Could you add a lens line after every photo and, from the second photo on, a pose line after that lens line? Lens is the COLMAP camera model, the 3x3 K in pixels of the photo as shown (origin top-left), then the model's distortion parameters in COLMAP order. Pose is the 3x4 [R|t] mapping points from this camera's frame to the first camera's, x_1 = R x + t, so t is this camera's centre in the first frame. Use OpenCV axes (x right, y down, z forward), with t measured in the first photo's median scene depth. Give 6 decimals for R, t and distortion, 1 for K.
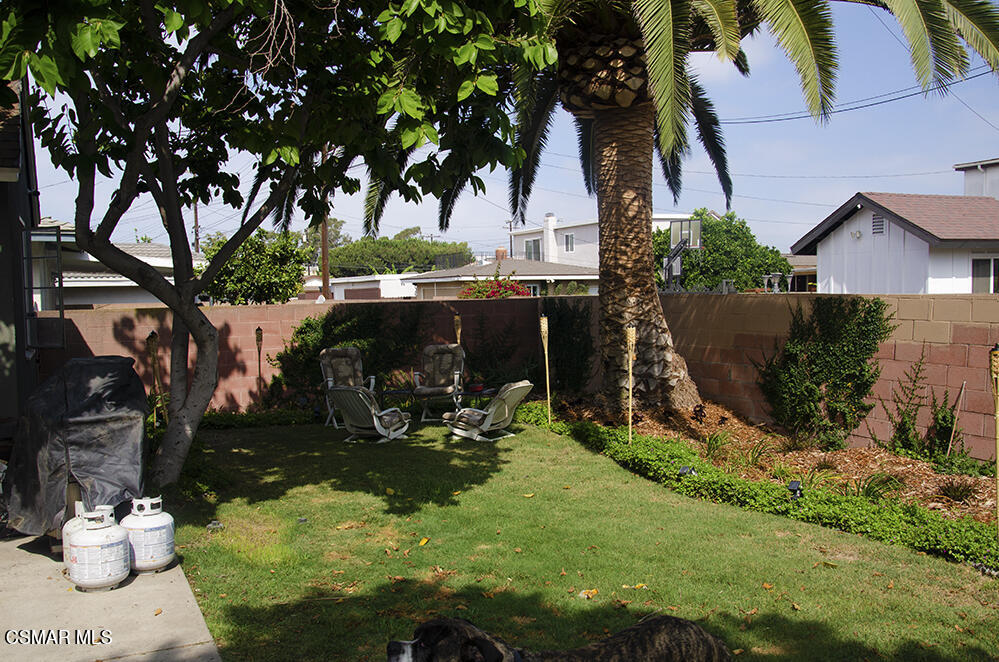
lens RADIAL K [[918.9, 0, 515.0], [0, 918.9, 349.2], [0, 0, 1]] dist [-0.056286, 0.146898]
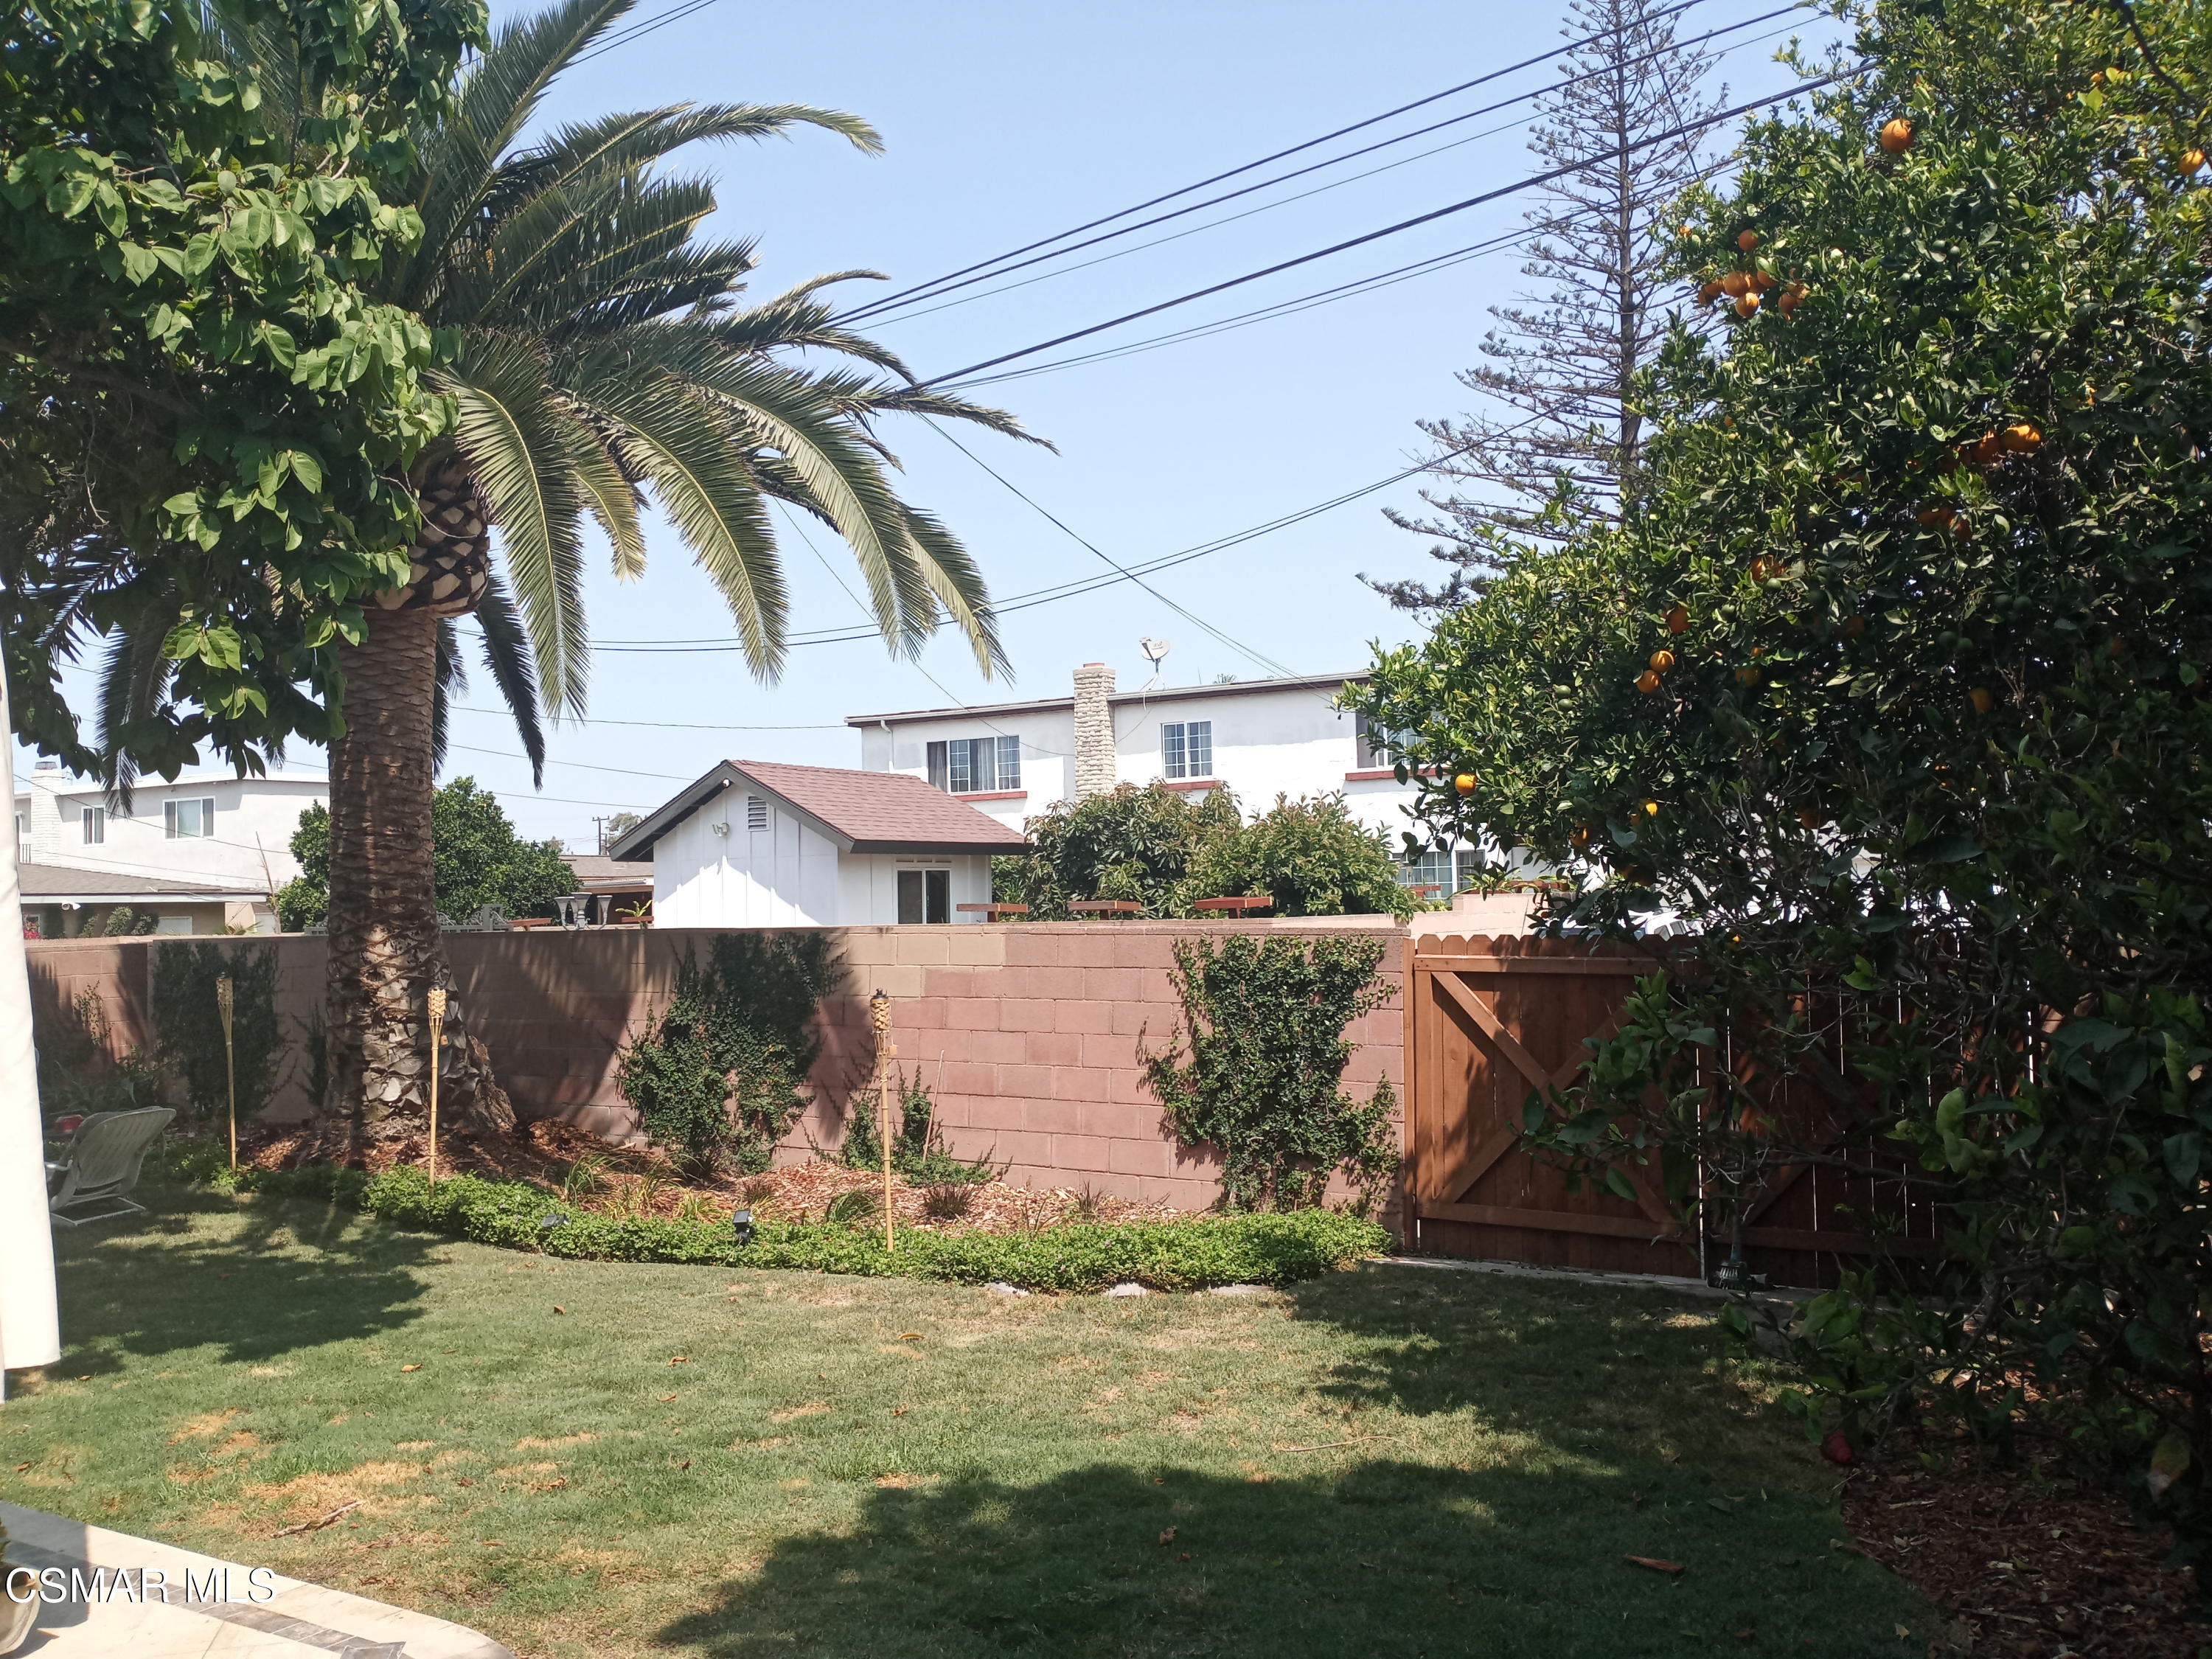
lens RADIAL K [[1729.7, 0, 1091.5], [0, 1729.7, 800.6], [0, 0, 1]] dist [0.050566, -0.107244]
pose [[0.824771, 0.030559, 0.564641, -0.106376], [0.044924, 0.991841, -0.119300, 0.005322], [-0.563680, 0.123761, 0.816669, -0.109420]]
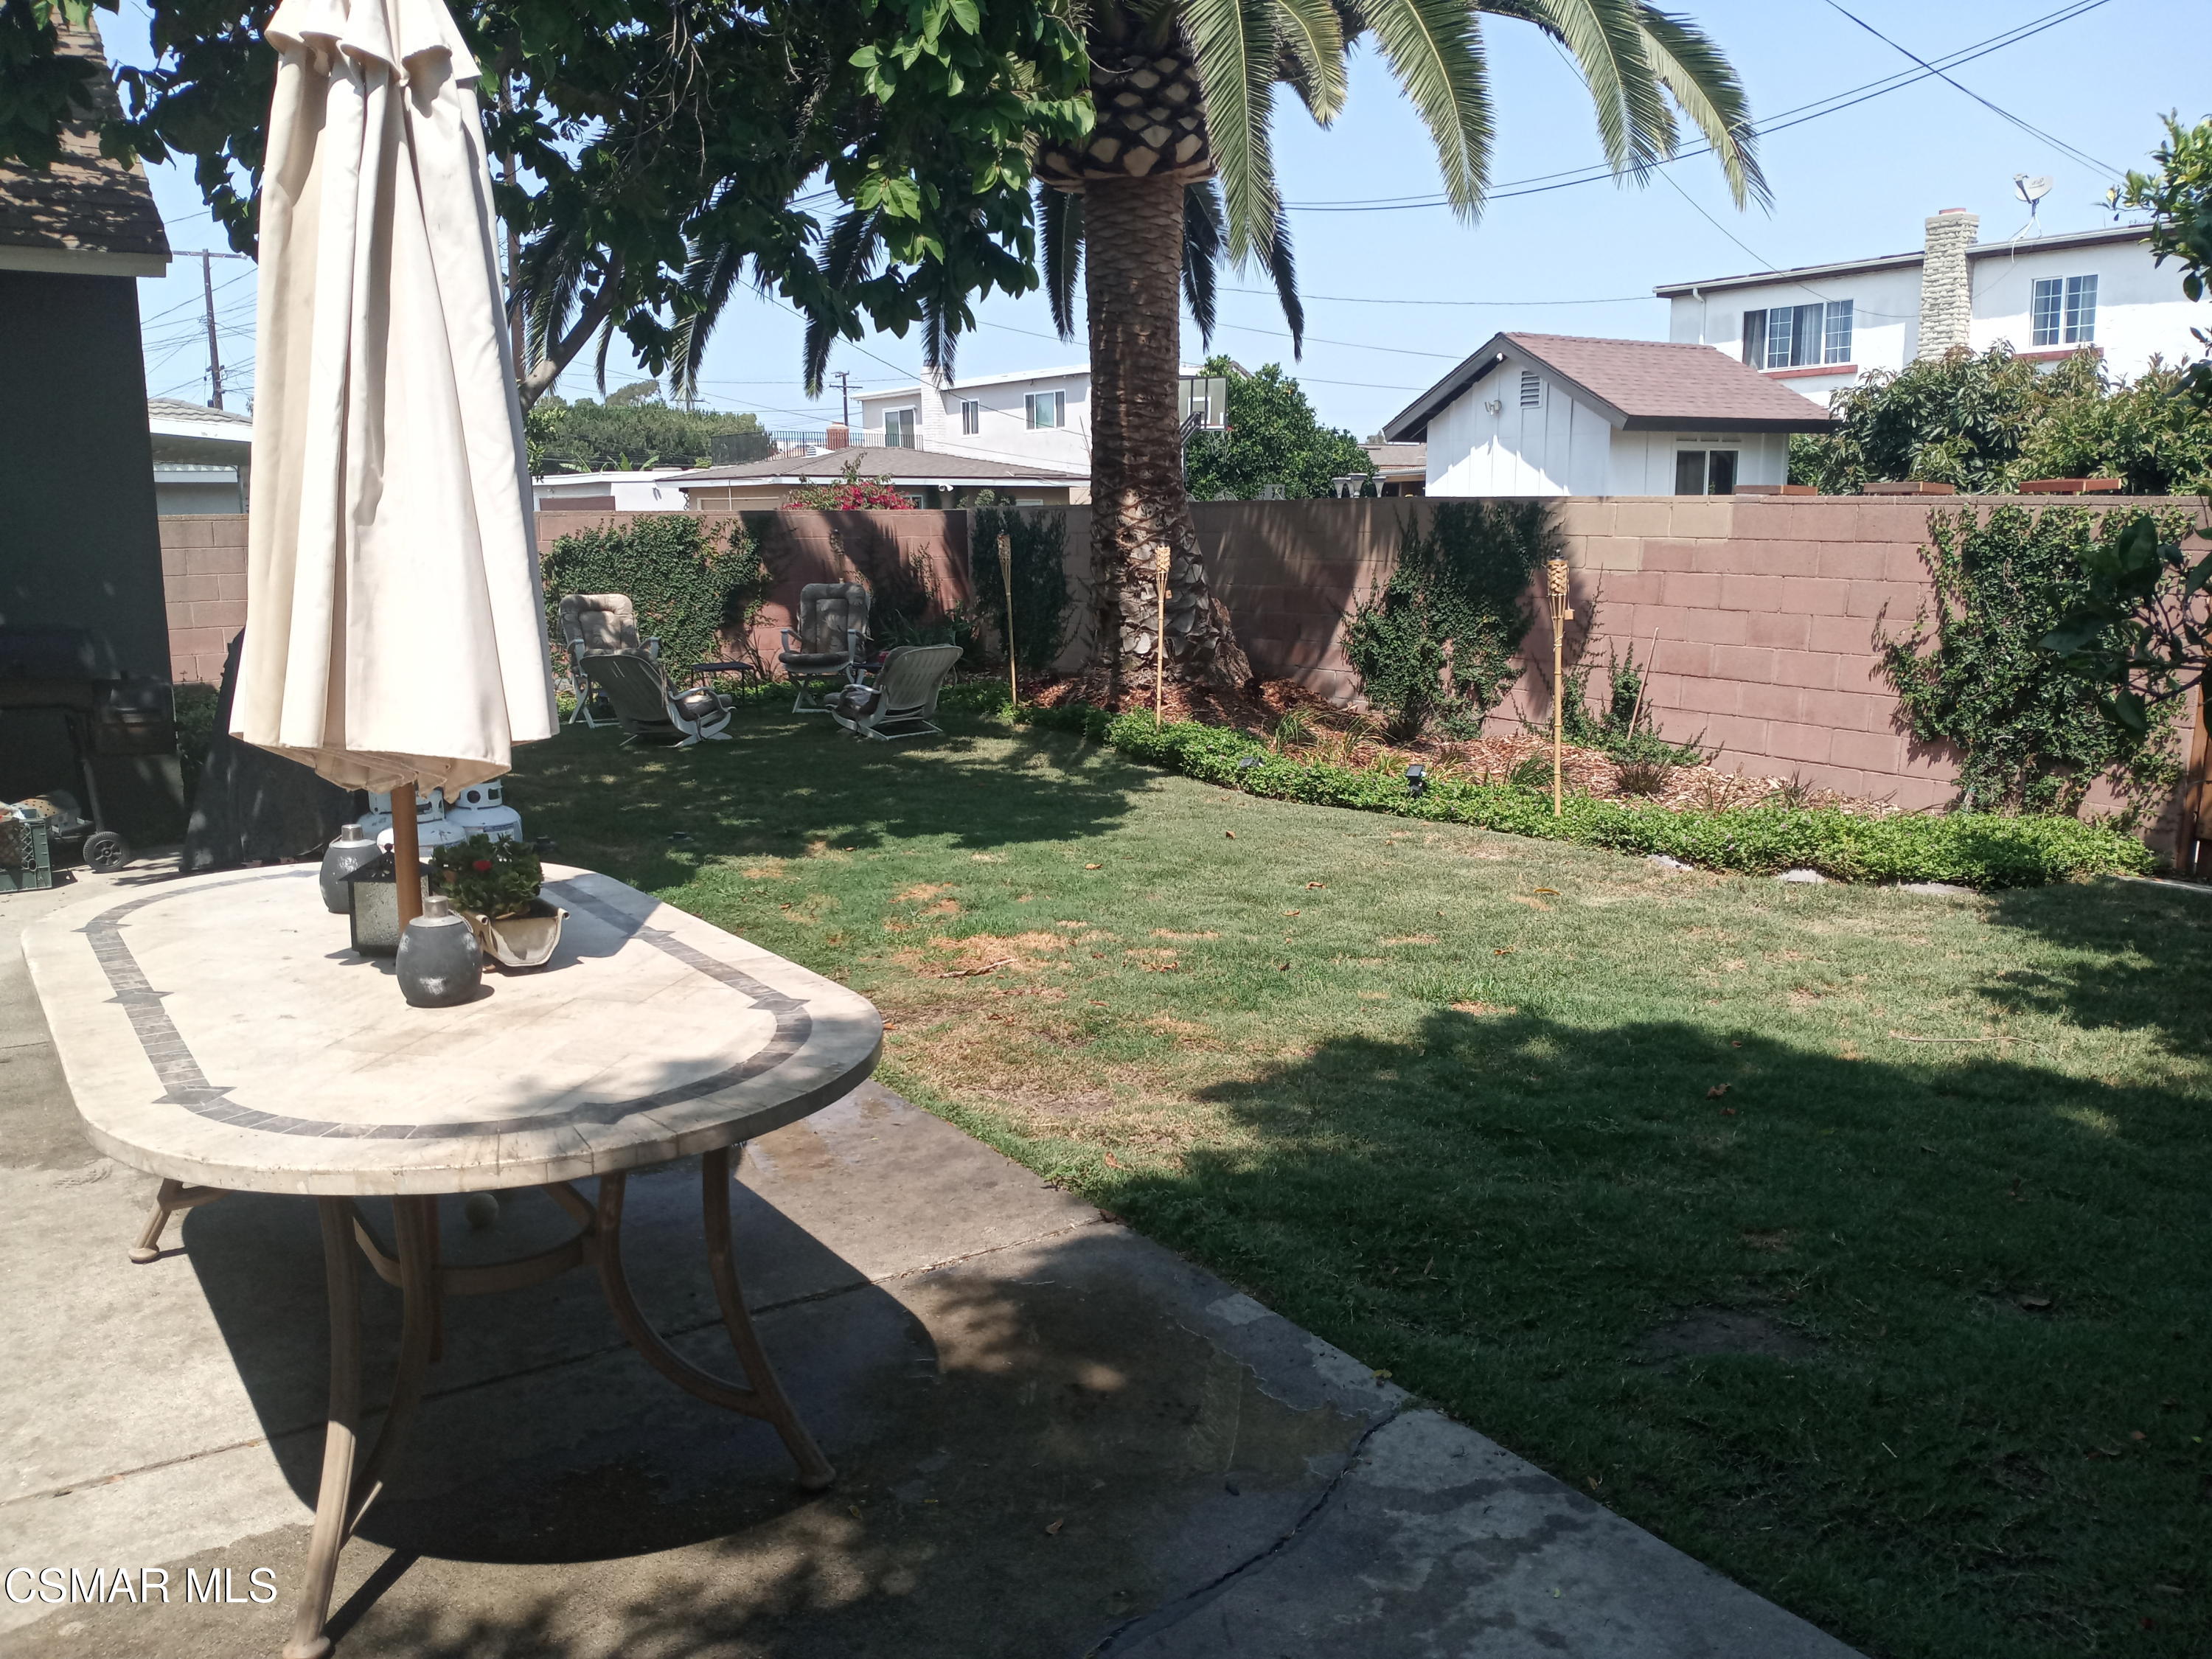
lens RADIAL K [[1718.7, 0, 1133.1], [0, 1718.7, 822.4], [0, 0, 1]] dist [0.076410, -0.133979]
pose [[0.986857, -0.019613, 0.160404, -0.057675], [0.001336, 0.993564, 0.113266, 0.020411], [-0.161593, -0.111563, 0.980531, -0.122144]]
